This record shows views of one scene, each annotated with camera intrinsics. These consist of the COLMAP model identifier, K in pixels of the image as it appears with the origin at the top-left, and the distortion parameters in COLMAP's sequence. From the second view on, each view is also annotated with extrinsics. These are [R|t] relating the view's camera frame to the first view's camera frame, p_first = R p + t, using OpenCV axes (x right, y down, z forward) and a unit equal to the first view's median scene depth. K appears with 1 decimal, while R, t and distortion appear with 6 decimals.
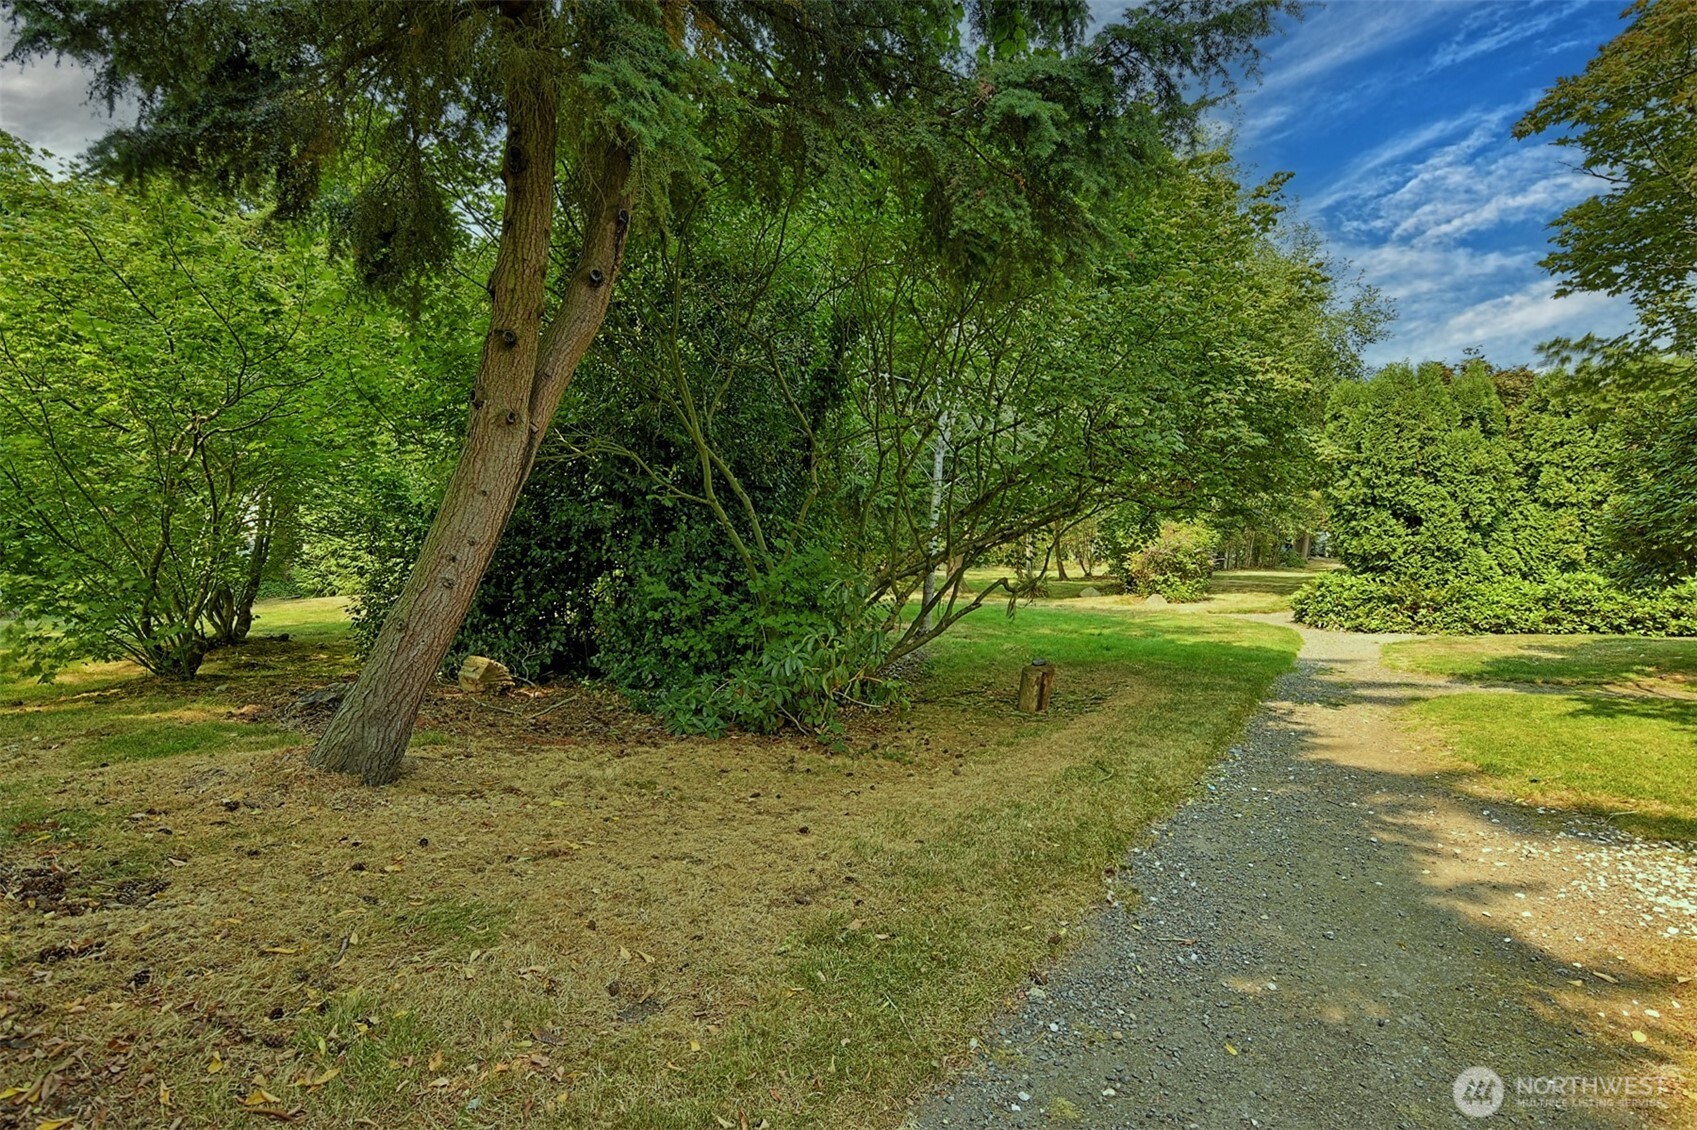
lens RADIAL K [[819.4, 0, 836.6], [0, 819.4, 565.8], [0, 0, 1]] dist [-0.015549, 0.013705]
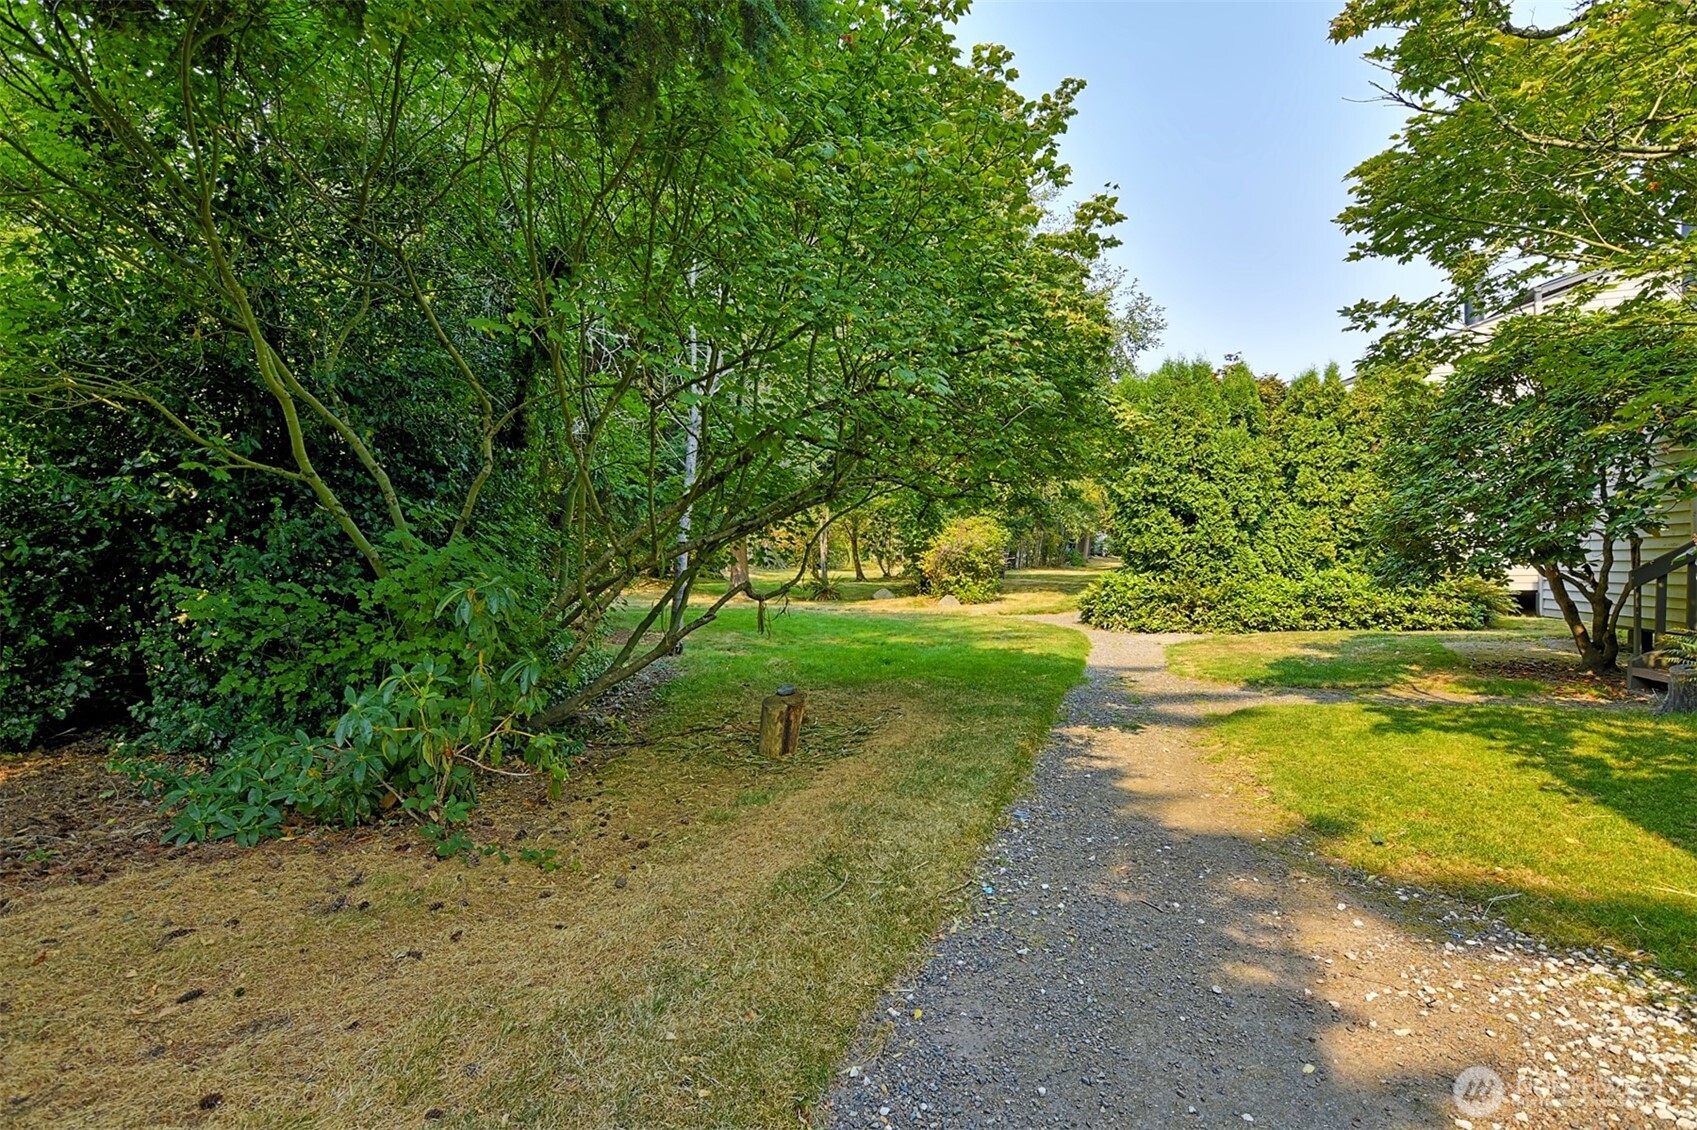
lens RADIAL K [[819.4, 0, 842.4], [0, 819.4, 565.3], [0, 0, 1]] dist [-0.015549, 0.013705]
pose [[0.972841, -0.004807, 0.231424, 0.072120], [0.005214, 0.999986, -0.001149, 0.000601], [-0.231415, 0.002324, 0.972852, 0.142514]]
